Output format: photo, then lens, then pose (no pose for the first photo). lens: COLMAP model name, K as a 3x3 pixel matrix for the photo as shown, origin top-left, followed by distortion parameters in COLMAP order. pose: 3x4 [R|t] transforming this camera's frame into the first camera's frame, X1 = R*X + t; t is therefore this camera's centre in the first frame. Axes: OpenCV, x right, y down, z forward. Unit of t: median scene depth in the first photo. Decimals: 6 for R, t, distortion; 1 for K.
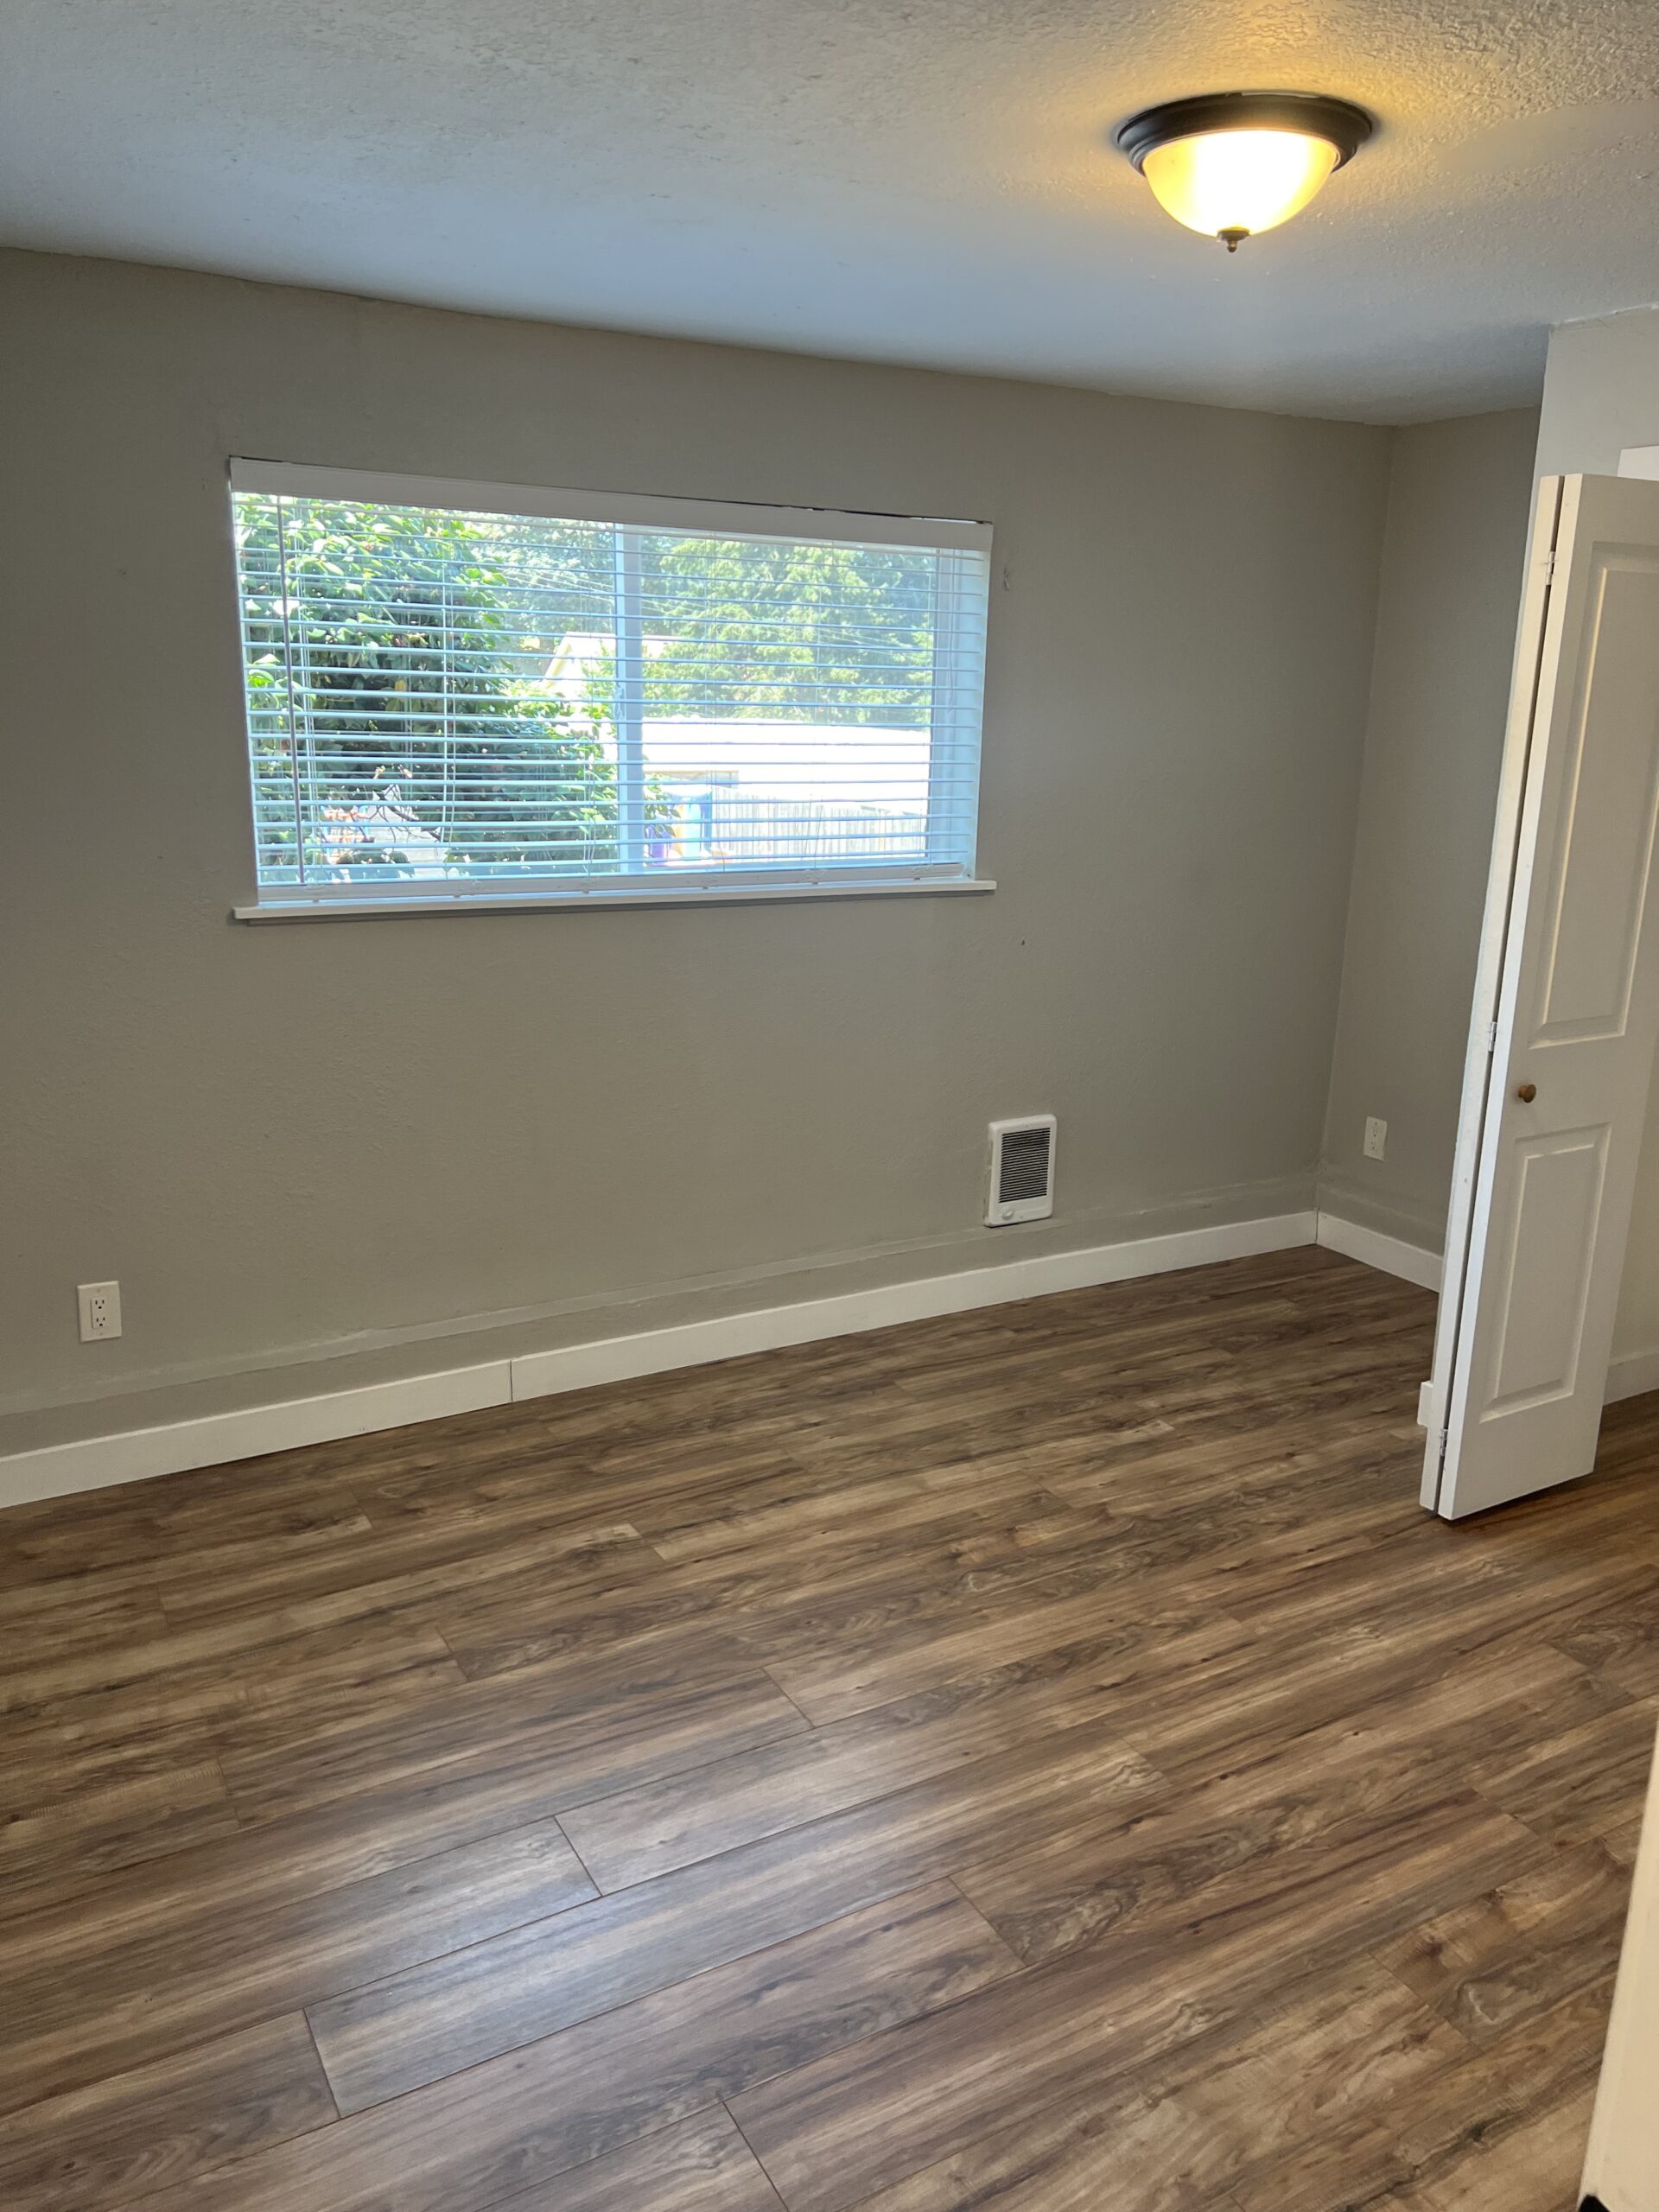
lens RADIAL K [[1712.3, 0, 829.5], [0, 1712.3, 1106.0], [0, 0, 1]] dist [0.060489, -0.009733]
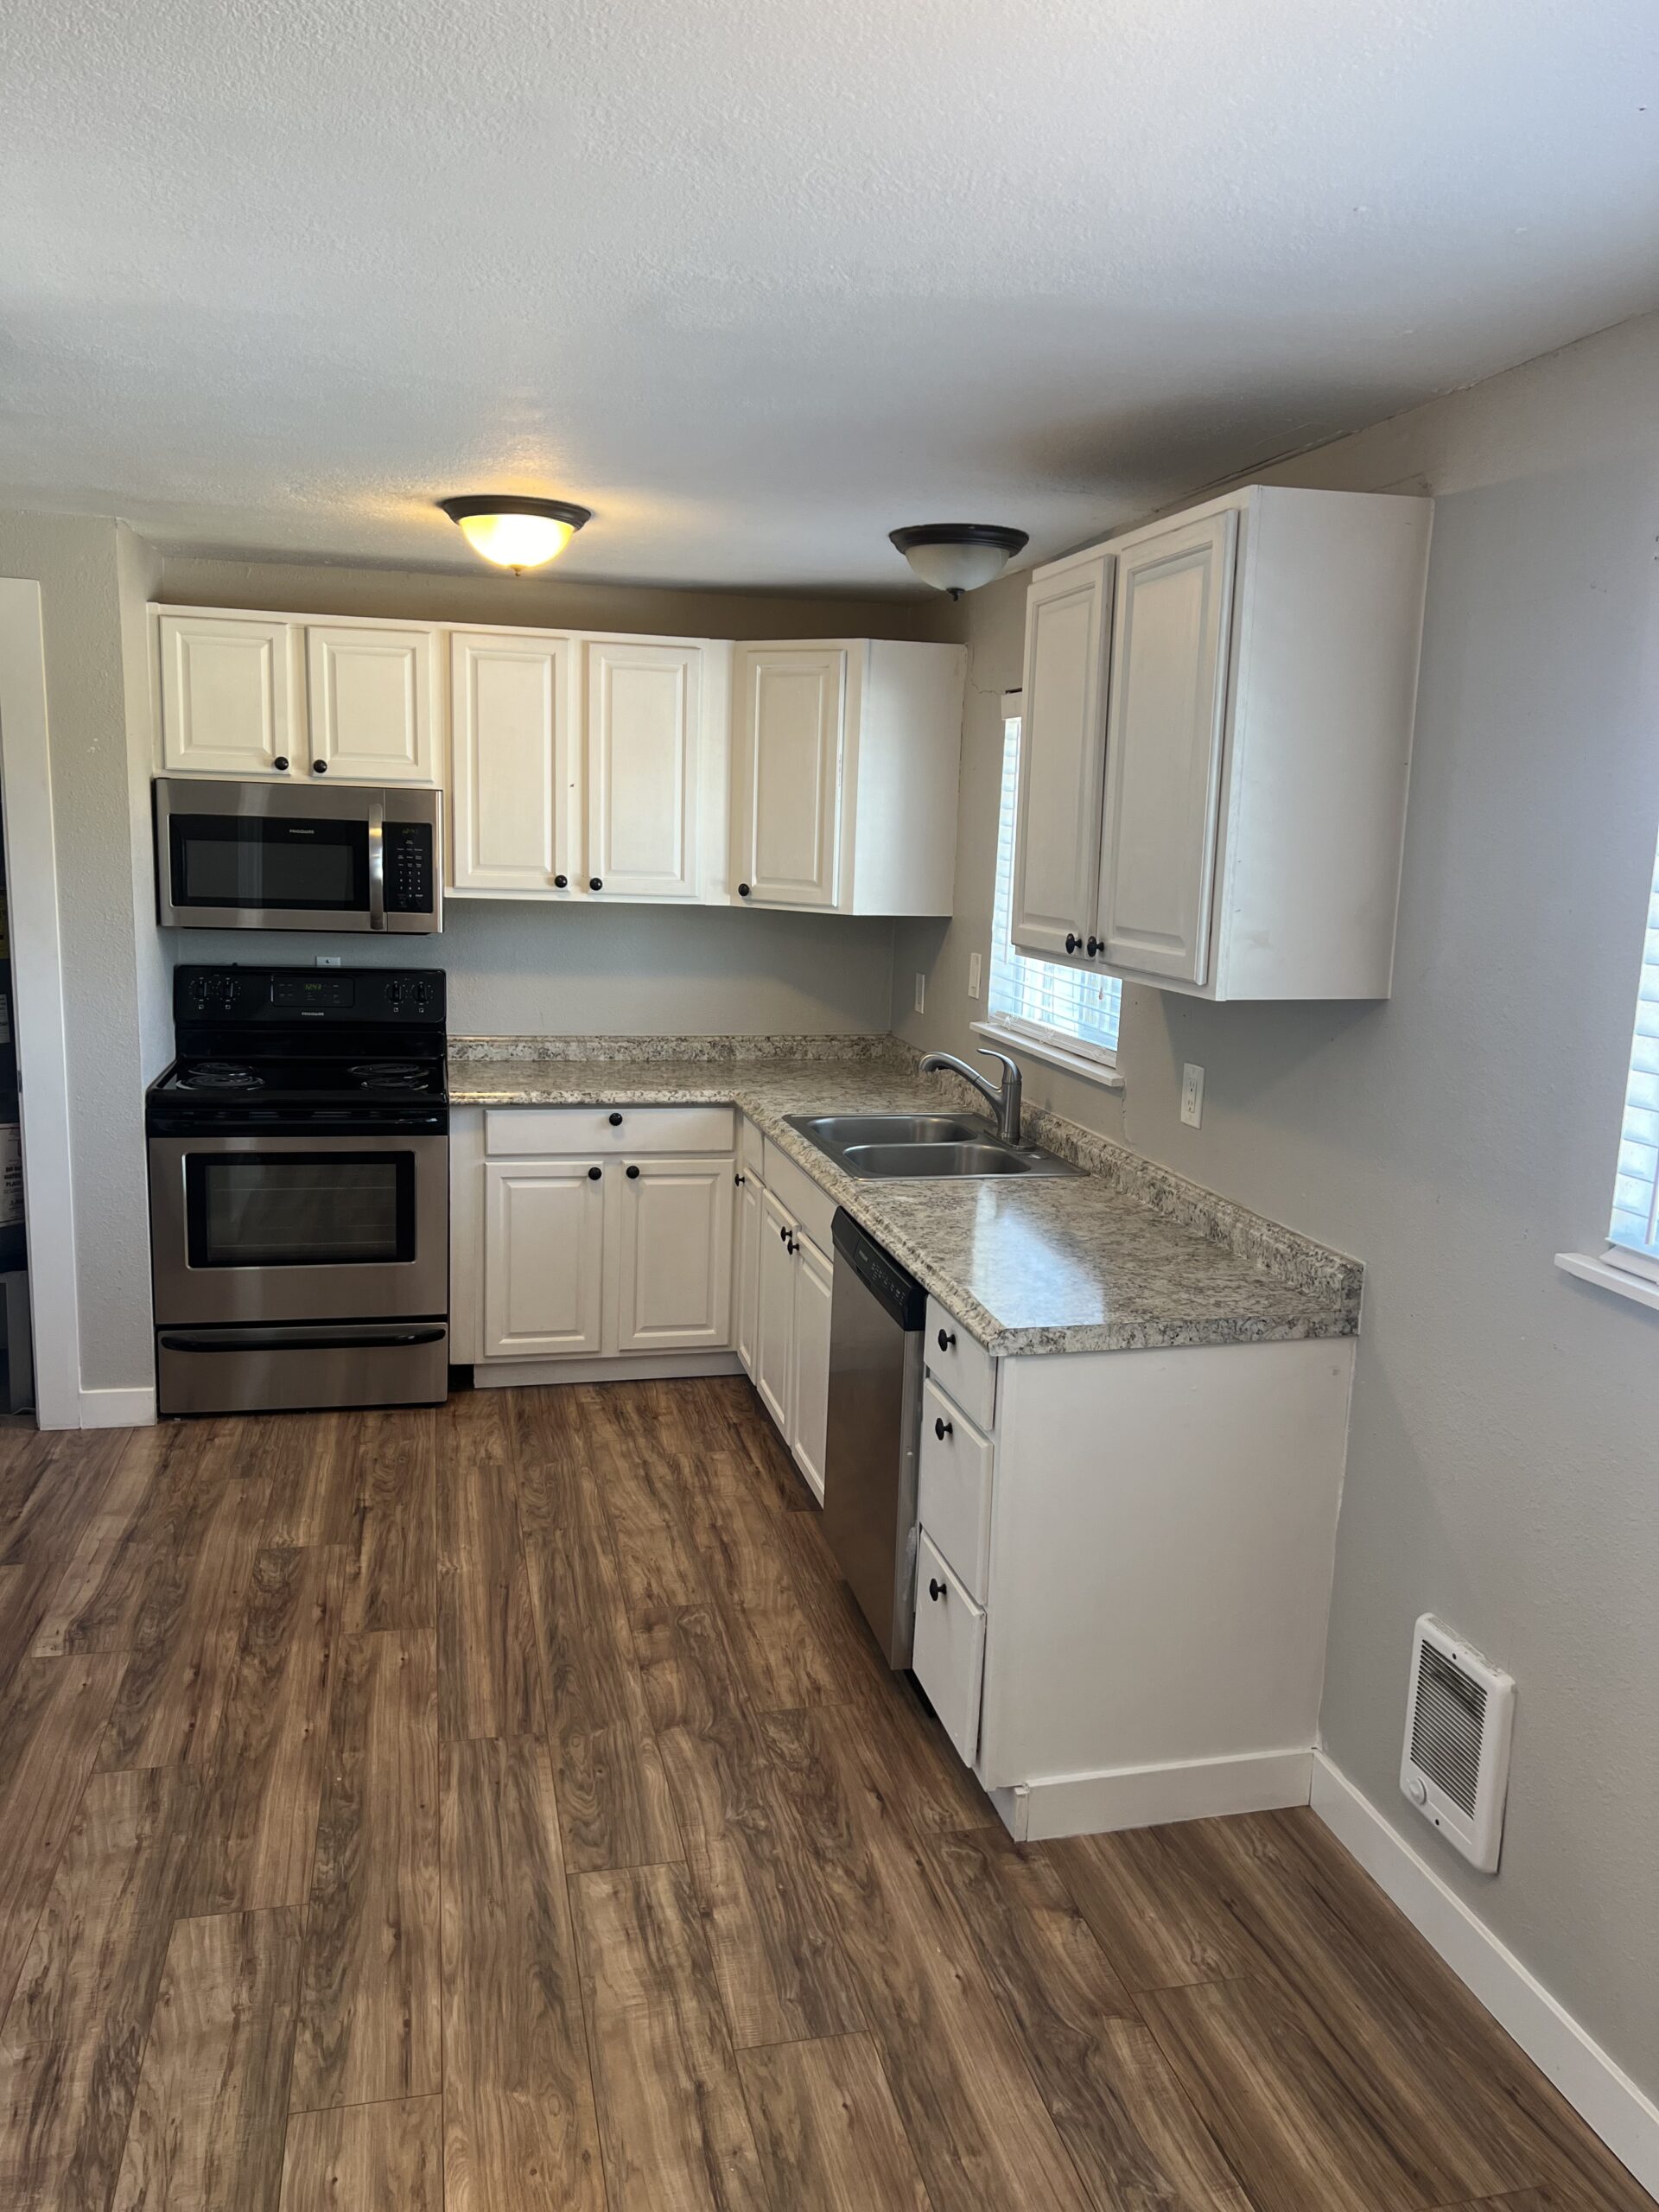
lens RADIAL K [[1712.3, 0, 829.5], [0, 1712.3, 1106.0], [0, 0, 1]] dist [0.060489, -0.009733]
pose [[-0.291452, 0.129024, -0.947844, 1.070427], [-0.279397, 0.936173, 0.213347, -0.339904], [0.914873, 0.327005, -0.236800, 1.408544]]
